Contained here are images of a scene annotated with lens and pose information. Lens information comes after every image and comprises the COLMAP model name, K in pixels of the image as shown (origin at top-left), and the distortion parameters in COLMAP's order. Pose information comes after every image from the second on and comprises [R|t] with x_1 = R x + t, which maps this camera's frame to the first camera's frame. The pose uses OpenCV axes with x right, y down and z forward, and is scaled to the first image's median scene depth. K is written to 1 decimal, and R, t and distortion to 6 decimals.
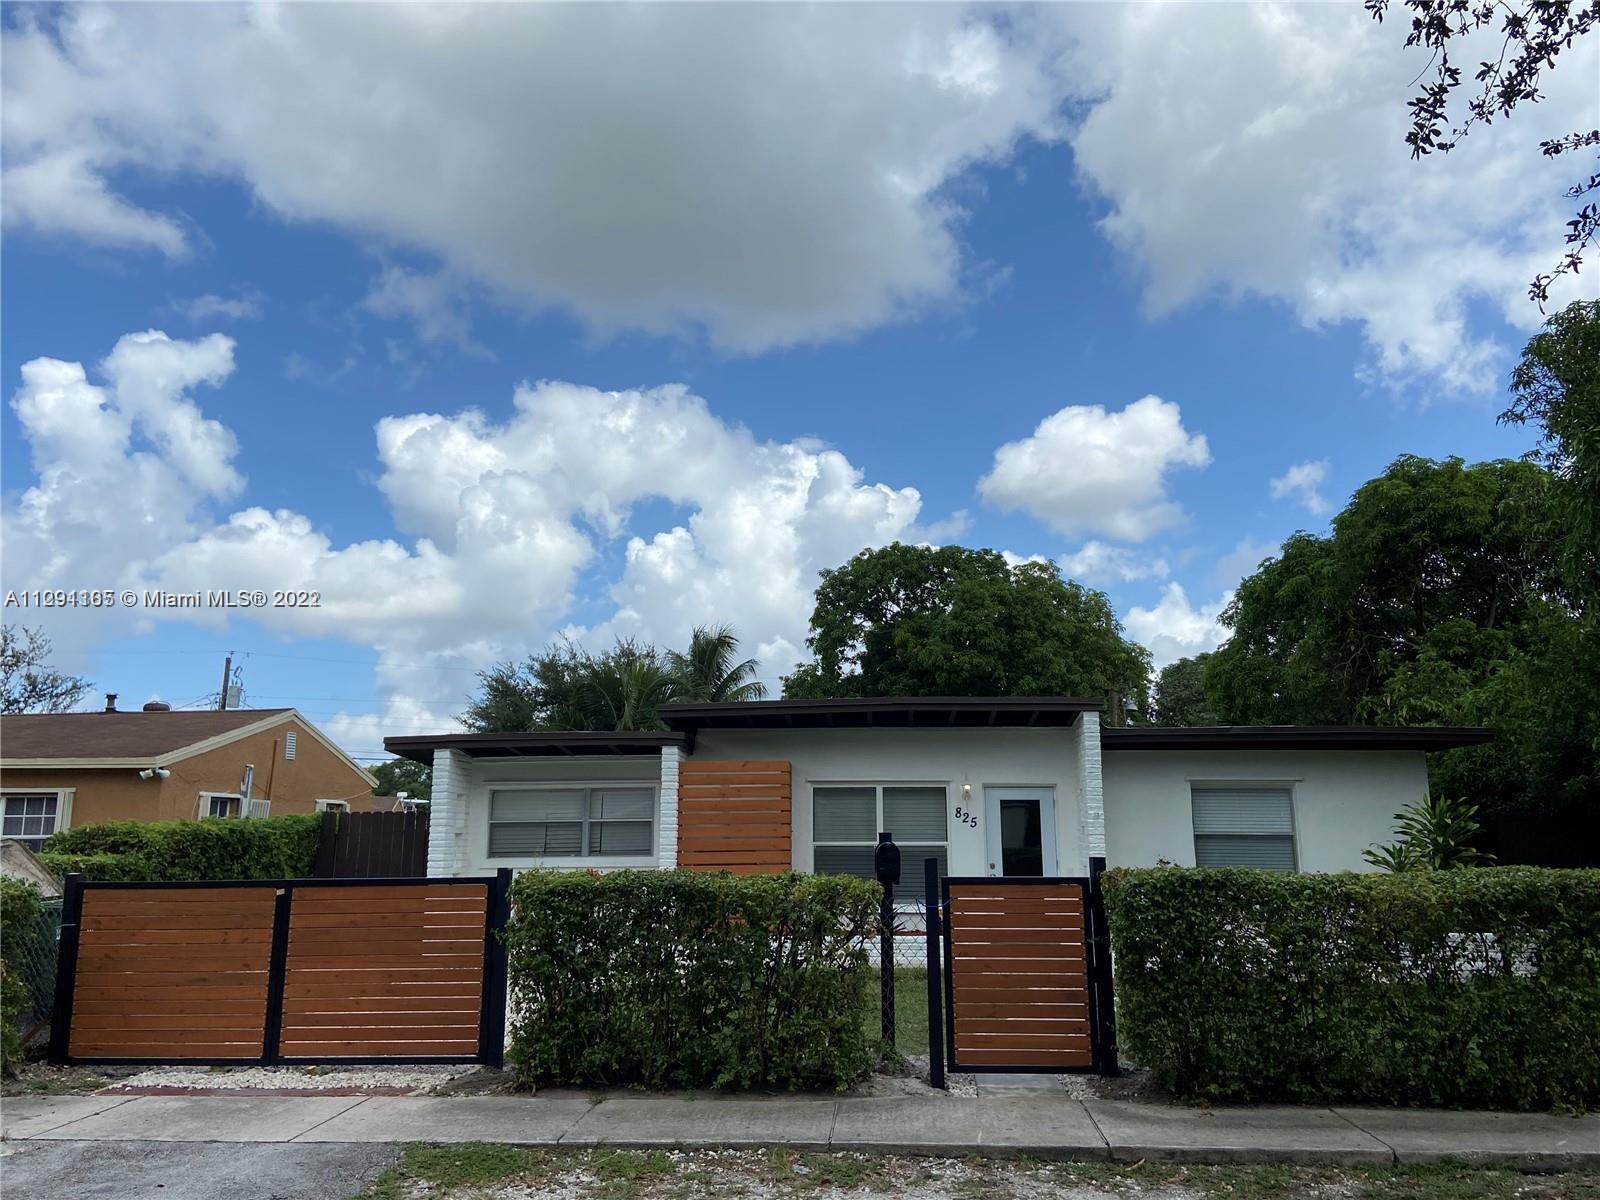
lens RADIAL K [[1302.2, 0, 802.1], [0, 1302.2, 537.4], [0, 0, 1]] dist [0.061217, 0.007323]
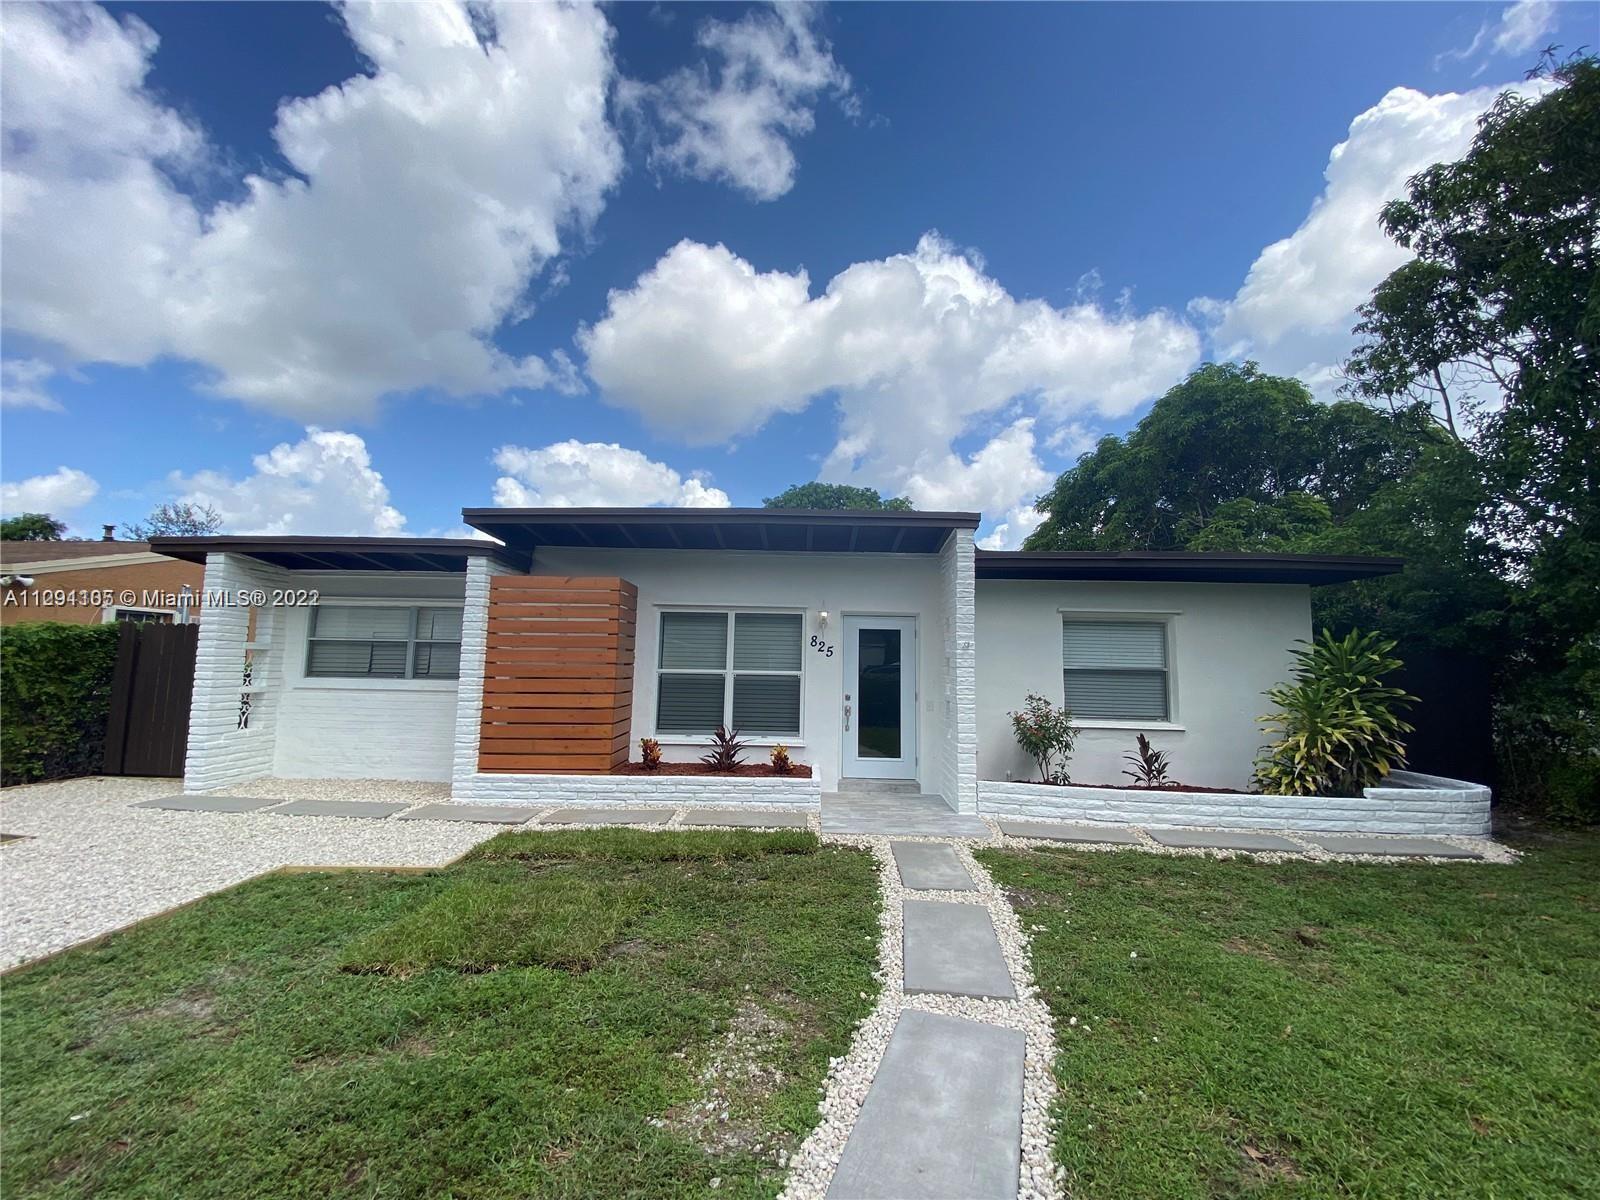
lens RADIAL K [[641.4, 0, 804.3], [0, 641.4, 596.5], [0, 0, 1]] dist [-0.001978, -0.000266]
pose [[0.998806, 0.027225, 0.040556, 0.092932], [-0.031980, 0.992058, 0.121649, 0.122688], [-0.036922, -0.122801, 0.991744, 0.548167]]
